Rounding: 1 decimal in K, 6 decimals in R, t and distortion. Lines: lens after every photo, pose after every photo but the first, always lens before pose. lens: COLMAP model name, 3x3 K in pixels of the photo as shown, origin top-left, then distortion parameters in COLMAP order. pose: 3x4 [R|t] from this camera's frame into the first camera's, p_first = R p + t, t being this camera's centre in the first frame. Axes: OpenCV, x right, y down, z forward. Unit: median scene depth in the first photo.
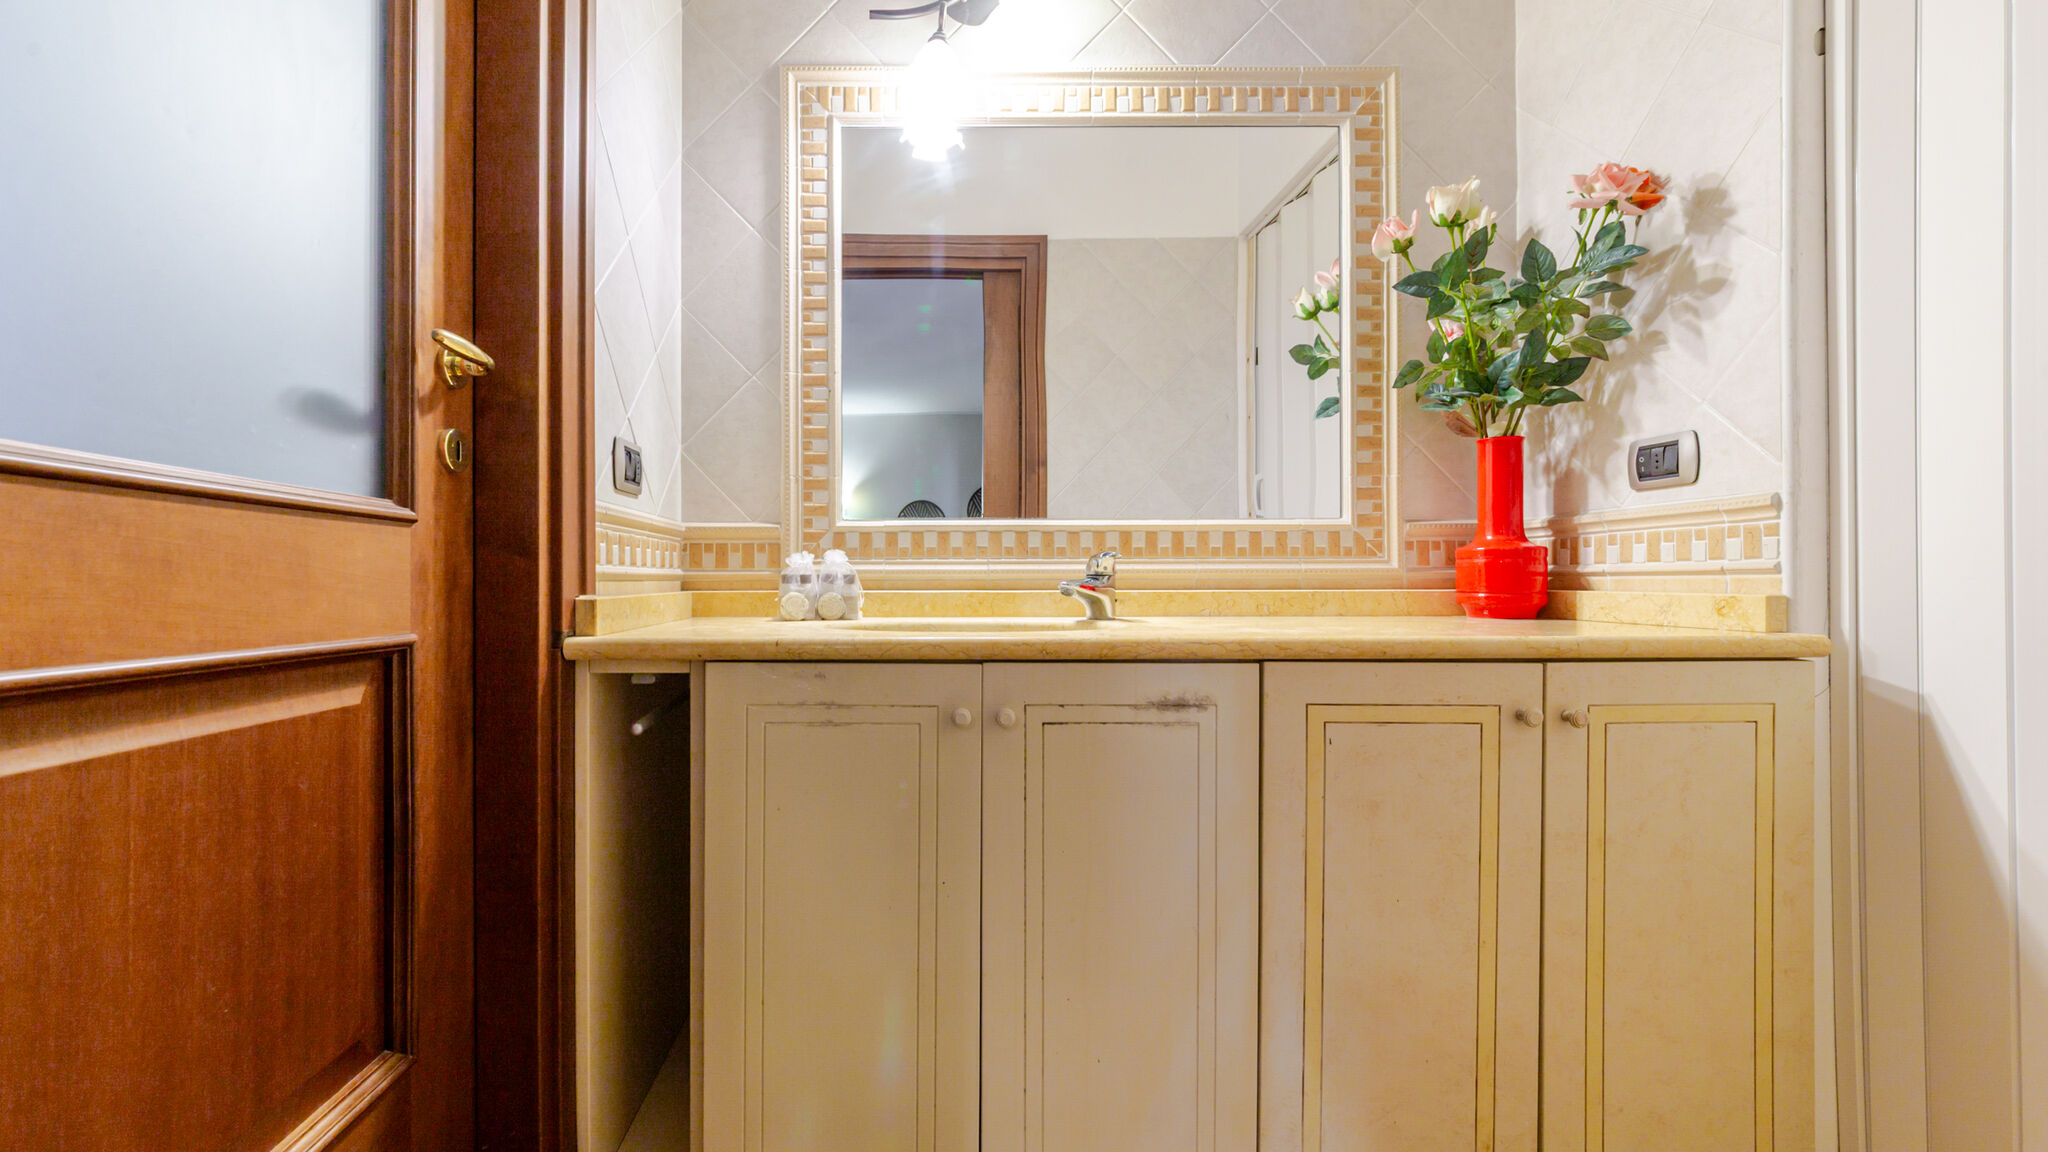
lens RADIAL K [[809.7, 0, 1022.0], [0, 809.7, 585.8], [0, 0, 1]] dist [-0.006609, 0.000042]
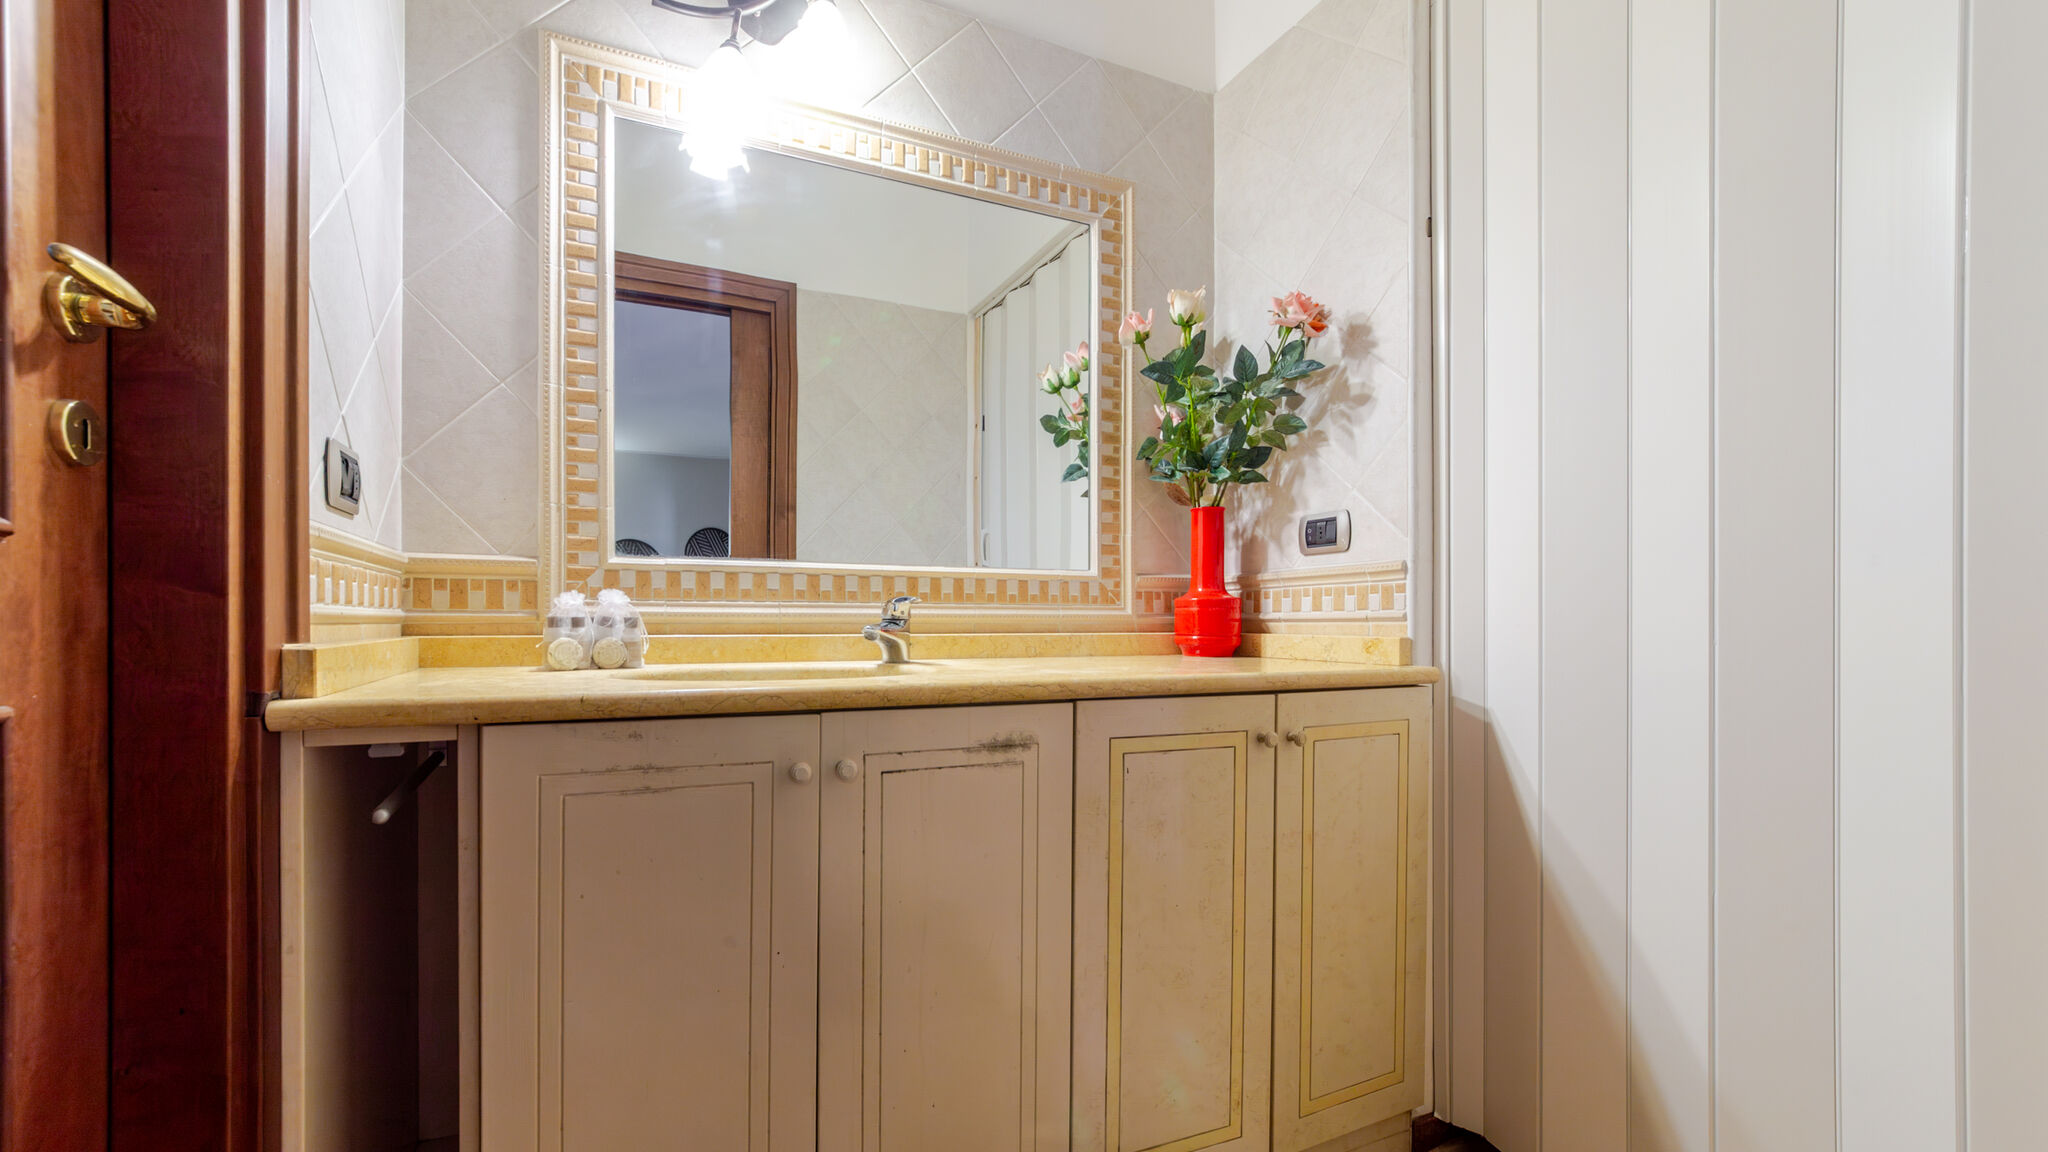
lens RADIAL K [[736.9, 0, 997.5], [0, 736.9, 630.4], [0, 0, 1]] dist [0.001220, -0.003968]
pose [[0.938909, 0.000504, 0.344164, -0.102740], [-0.001544, 0.999995, 0.002747, -0.002166], [-0.344161, -0.003110, 0.938906, 0.085499]]
